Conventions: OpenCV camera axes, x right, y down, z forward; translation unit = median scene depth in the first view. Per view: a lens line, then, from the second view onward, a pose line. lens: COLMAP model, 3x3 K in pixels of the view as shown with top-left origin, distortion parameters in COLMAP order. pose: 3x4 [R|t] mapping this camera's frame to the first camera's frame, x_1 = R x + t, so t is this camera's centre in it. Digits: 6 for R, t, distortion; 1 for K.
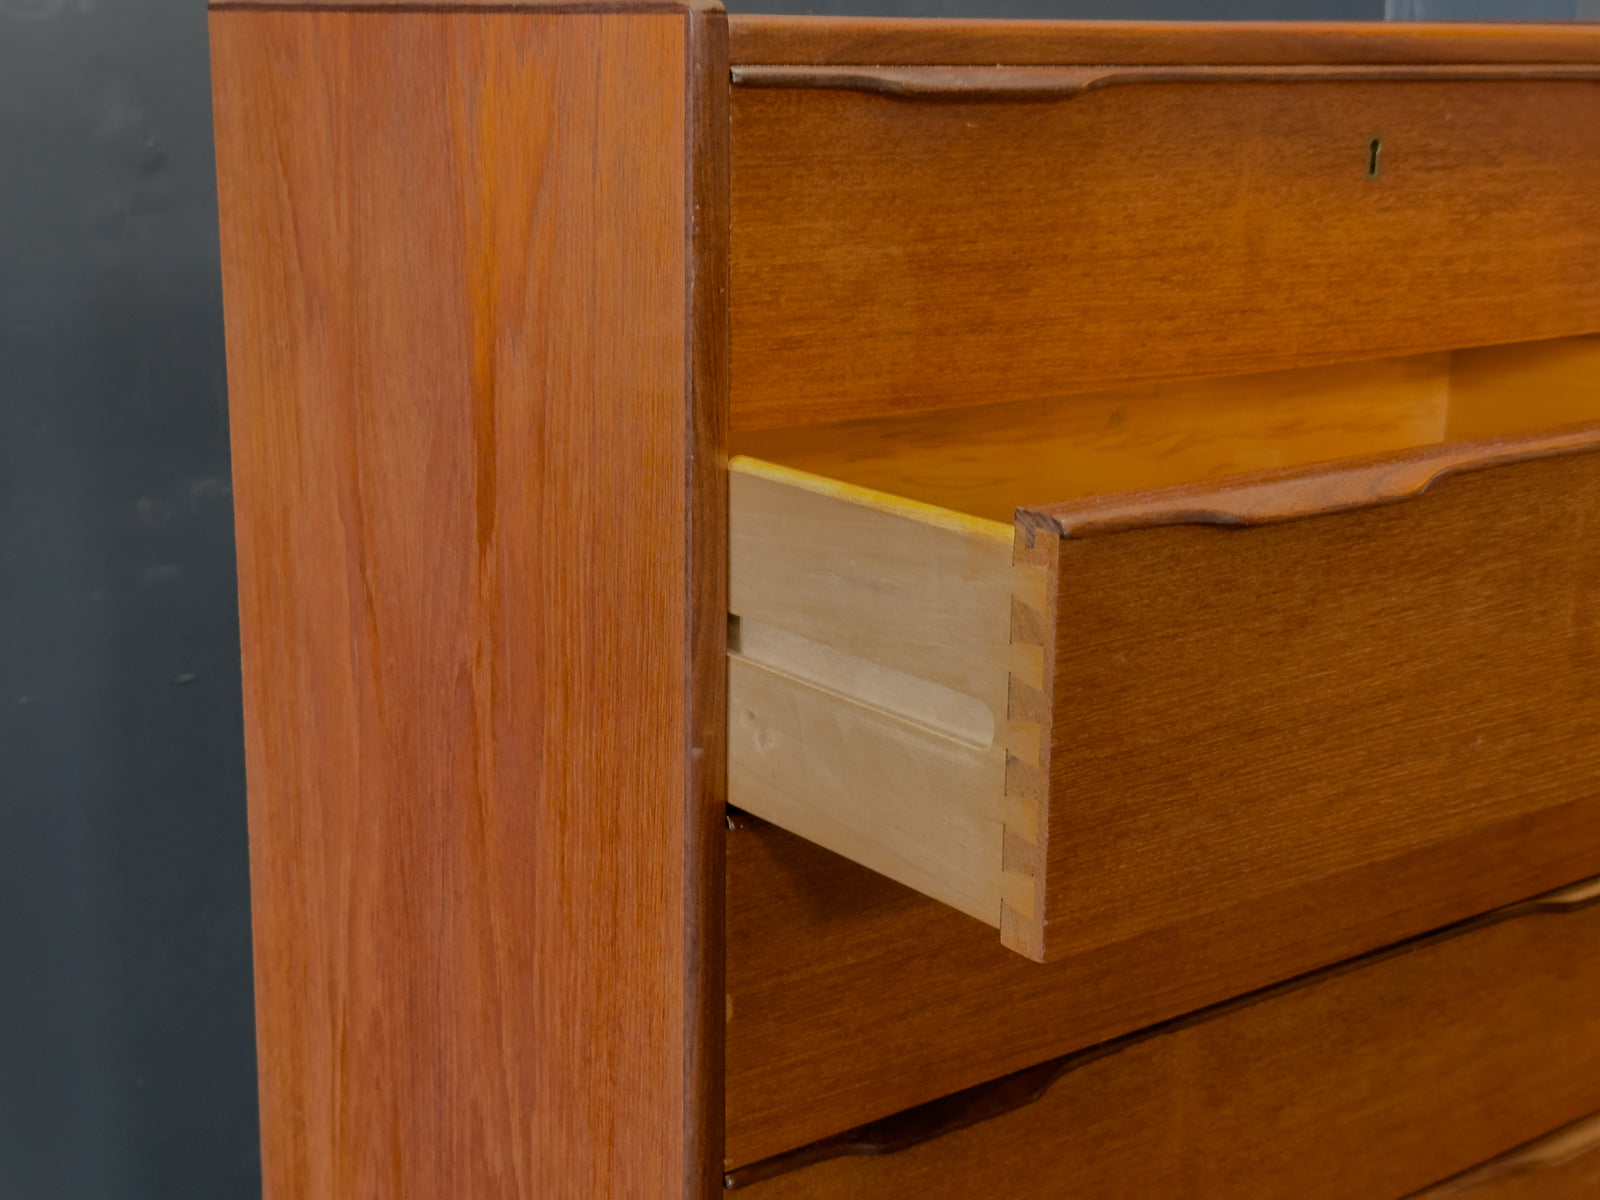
lens RADIAL K [[2239.8, 0, 796.5], [0, 2239.8, 583.5], [0, 0, 1]] dist [0.145922, -0.106301]
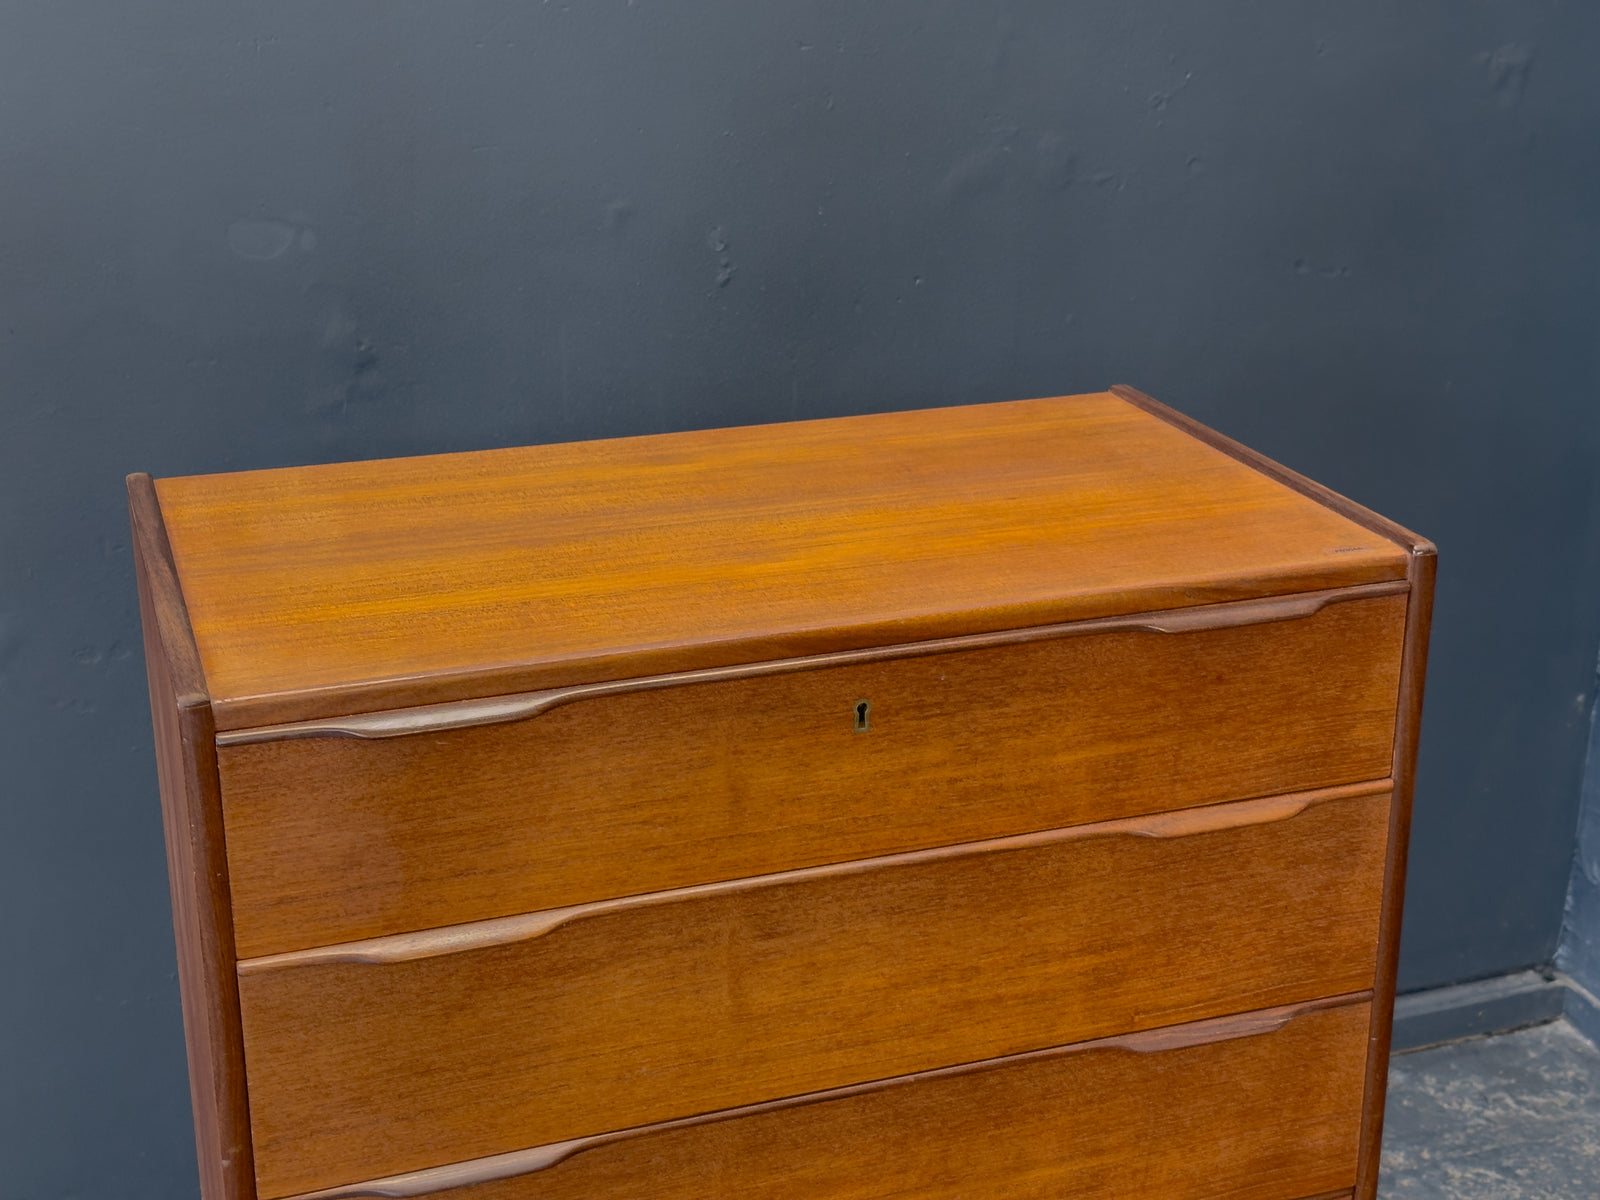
lens RADIAL K [[2246.8, 0, 800.0], [0, 2246.8, 600.0], [0, 0, 1]] dist [0.156554, -0.102073]
pose [[0.948989, 0.095319, -0.300556, 0.650032], [-0.060324, 0.990490, 0.123657, -0.444081], [0.309484, -0.099219, 0.945714, -0.220934]]
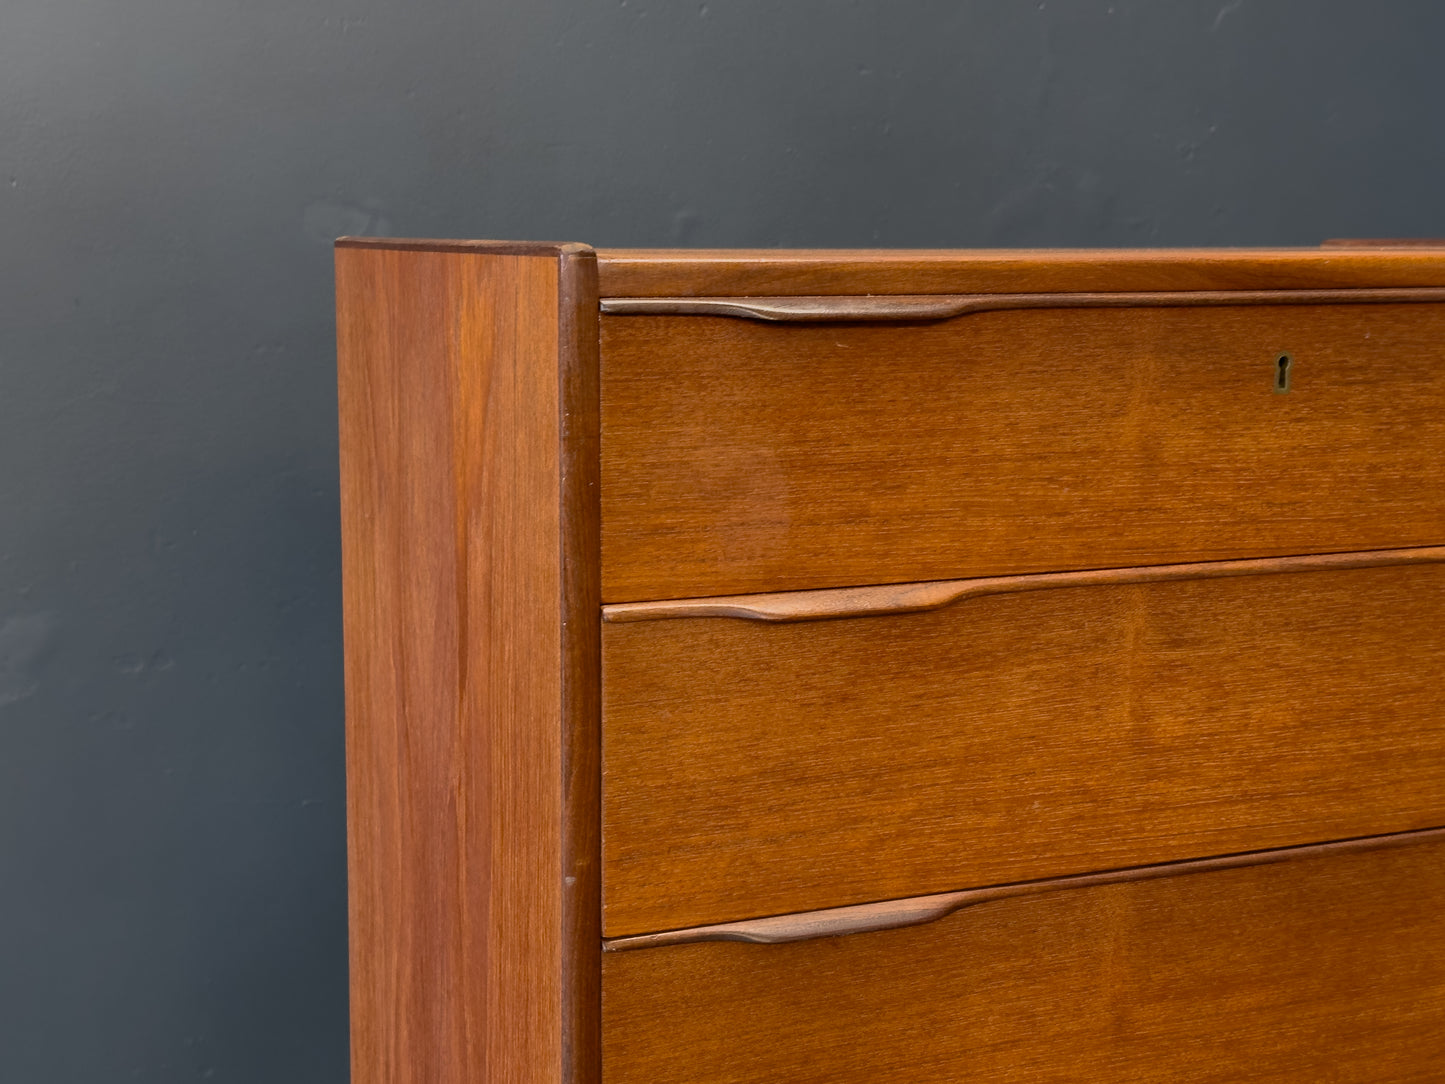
lens RADIAL K [[2029.2, 0, 722.5], [0, 2029.2, 542.0], [0, 0, 1]] dist [0.156554, -0.102073]
pose [[0.971493, 0.027691, -0.235444, 0.248125], [-0.048409, 0.995400, -0.082675, -0.013533], [0.232071, 0.091716, 0.968365, -0.010231]]
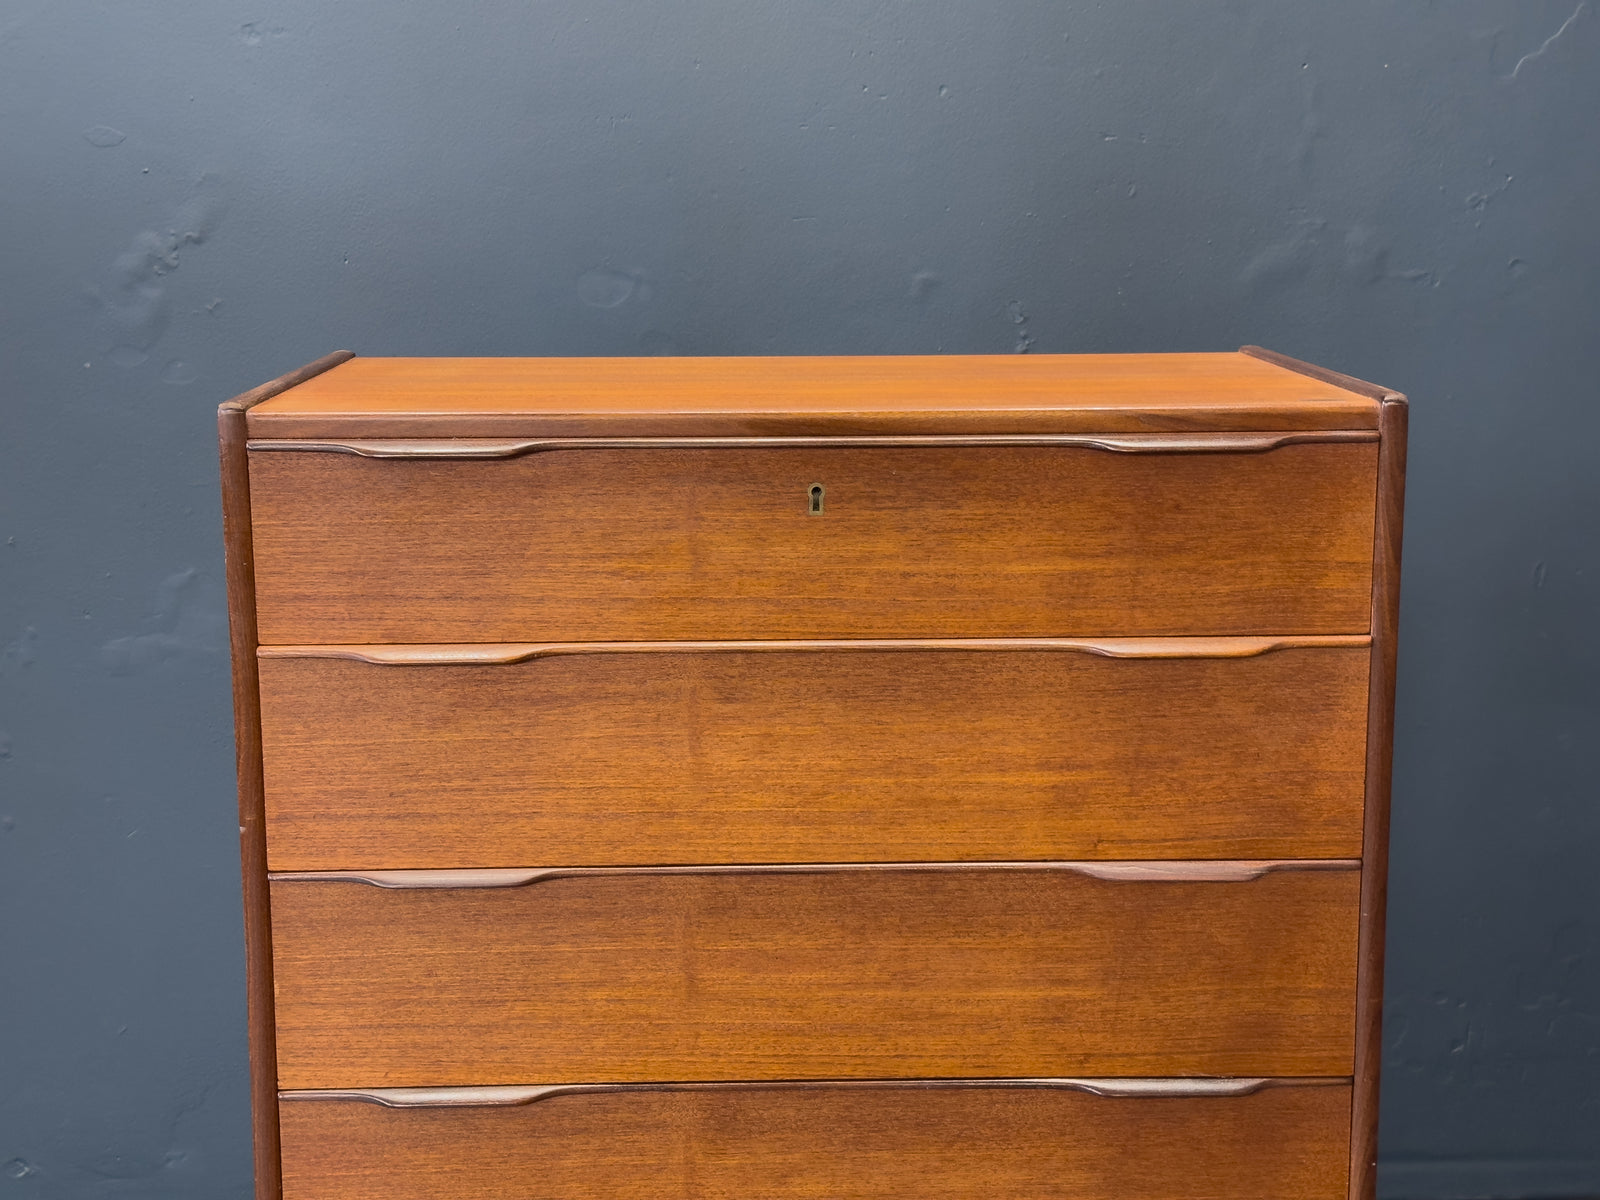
lens RADIAL K [[2246.8, 0, 800.0], [0, 2246.8, 600.0], [0, 0, 1]] dist [0.156554, -0.102073]
pose [[0.809936, 0.093795, -0.578970, 1.163003], [-0.122568, 0.992402, -0.010692, -0.118846], [0.573568, 0.079623, 0.815279, -0.160491]]
